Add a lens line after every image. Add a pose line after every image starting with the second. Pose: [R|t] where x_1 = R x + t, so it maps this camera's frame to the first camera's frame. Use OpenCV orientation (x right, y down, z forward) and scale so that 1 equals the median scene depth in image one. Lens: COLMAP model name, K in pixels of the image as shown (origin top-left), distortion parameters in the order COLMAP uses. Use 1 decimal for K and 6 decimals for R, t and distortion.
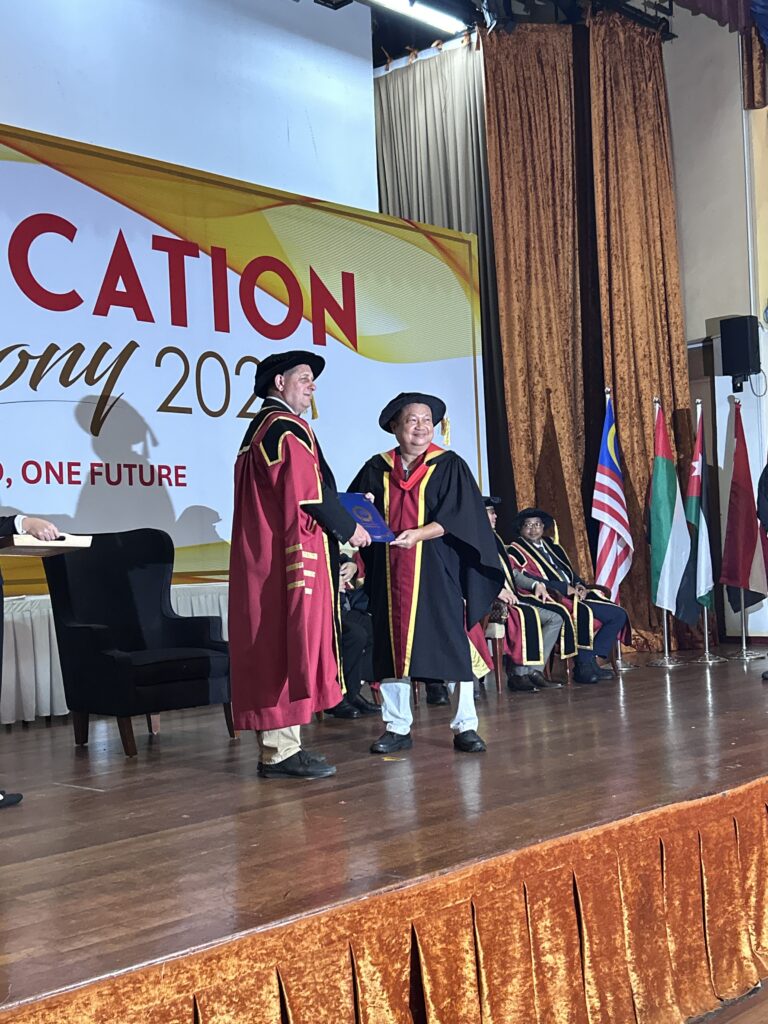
lens RADIAL K [[1247.2, 0, 381.0], [0, 1247.2, 529.1], [0, 0, 1]] dist [0.061780, 0.000000]
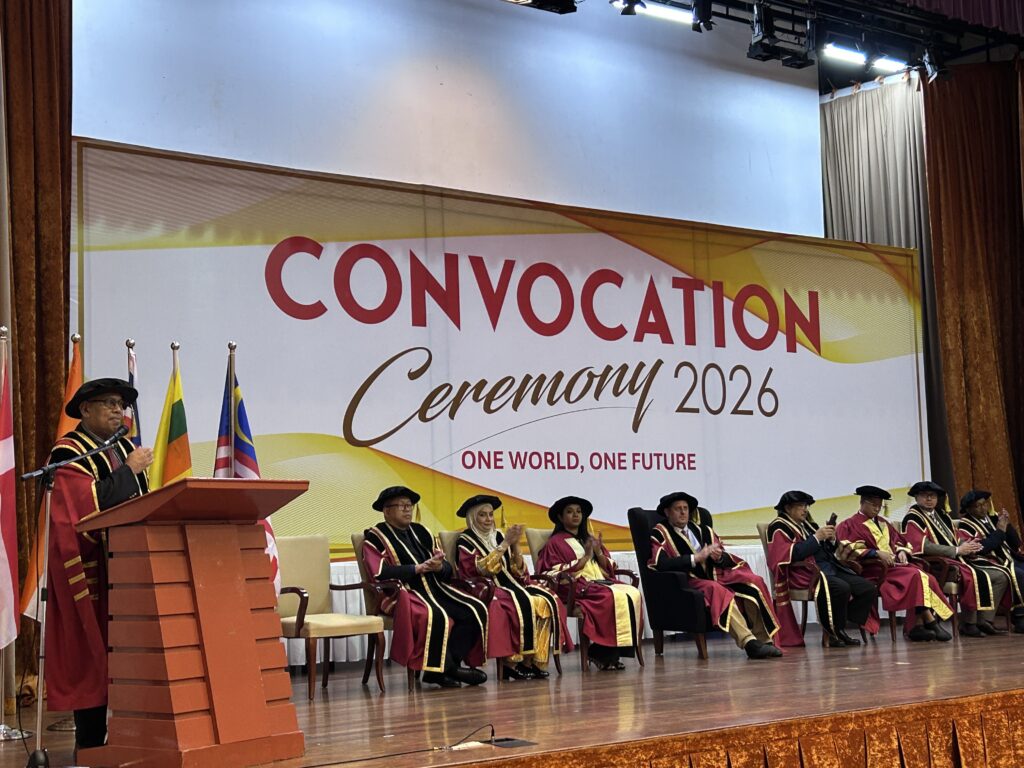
lens RADIAL K [[1597.6, 0, 514.6], [0, 1597.6, 395.5], [0, 0, 1]] dist [0.118410, 0.000000]
pose [[0.992289, 0.004500, -0.123864, -0.139747], [-0.010974, 0.998606, -0.051634, -0.023877], [0.123459, 0.052595, 0.990955, -0.666334]]
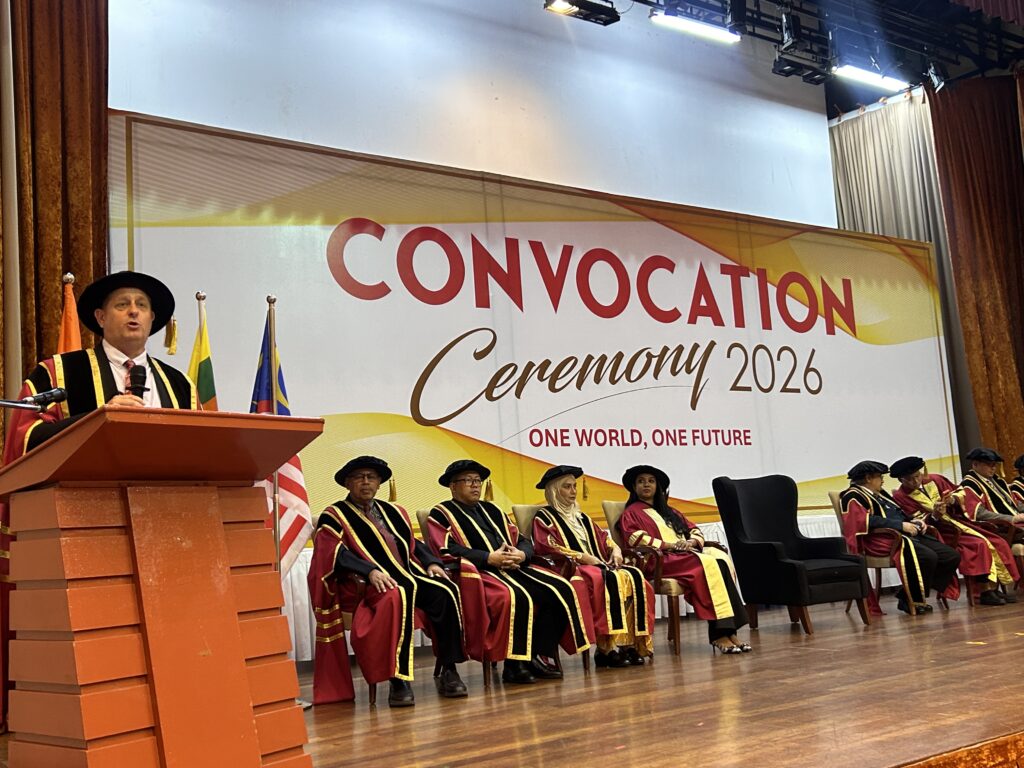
lens RADIAL K [[1093.7, 0, 503.1], [0, 1093.7, 385.7], [0, 0, 1]] dist [0.040413, 0.000000]
pose [[0.984832, -0.038242, -0.169244, -0.220418], [0.023012, 0.995580, -0.091053, 0.003821], [0.171978, 0.085777, 0.981359, -0.216671]]
